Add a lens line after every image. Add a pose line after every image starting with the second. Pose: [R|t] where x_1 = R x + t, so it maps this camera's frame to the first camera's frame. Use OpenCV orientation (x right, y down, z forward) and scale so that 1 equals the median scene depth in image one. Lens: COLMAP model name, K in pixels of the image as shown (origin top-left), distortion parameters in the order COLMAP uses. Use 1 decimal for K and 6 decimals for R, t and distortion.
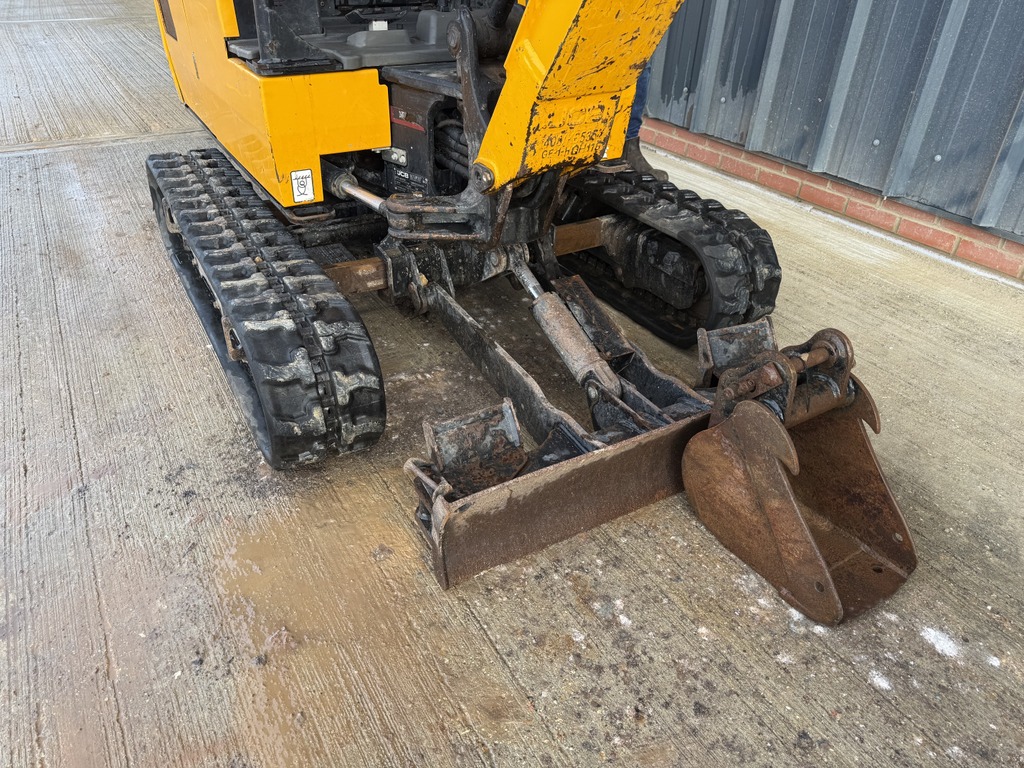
lens RADIAL K [[765.2, 0, 512.1], [0, 765.2, 327.3], [0, 0, 1]] dist [0.007751, -0.000017]
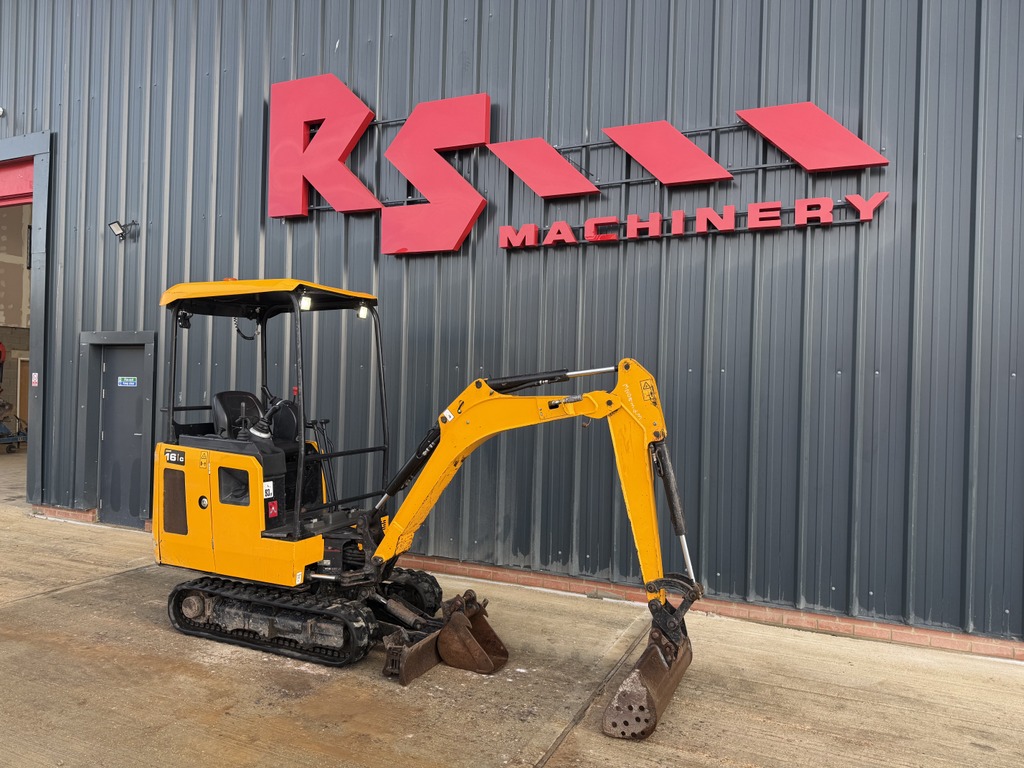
lens RADIAL K [[723.1, 0, 512.4], [0, 723.1, 379.0], [0, 0, 1]] dist [0.079956, -0.094357]
pose [[0.824163, -0.000947, 0.566352, -1.139015], [0.263872, 0.885471, -0.382509, 0.405539], [-0.501126, 0.464694, 0.730022, -1.704428]]
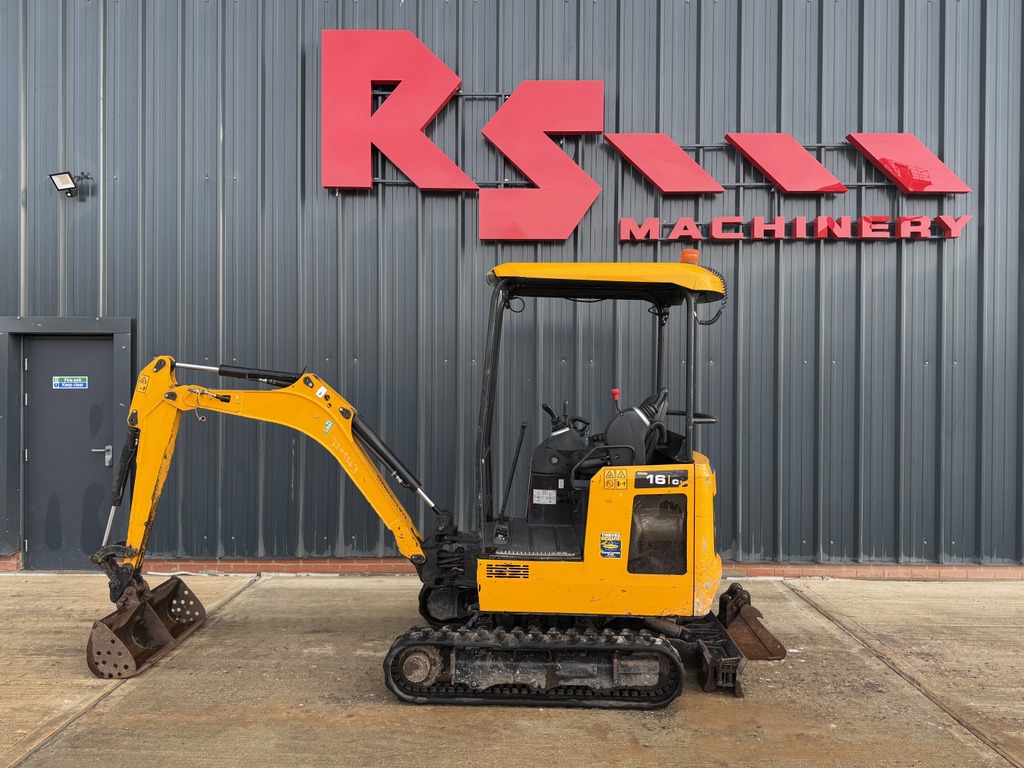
lens RADIAL K [[705.9, 0, 512.0], [0, 705.9, 384.0], [0, 0, 1]] dist [0.021008, -0.004625]
pose [[0.522283, -0.016685, 0.852609, -2.475692], [0.407951, 0.882872, -0.232621, -0.391805], [-0.748863, 0.469317, 0.467916, -0.155633]]
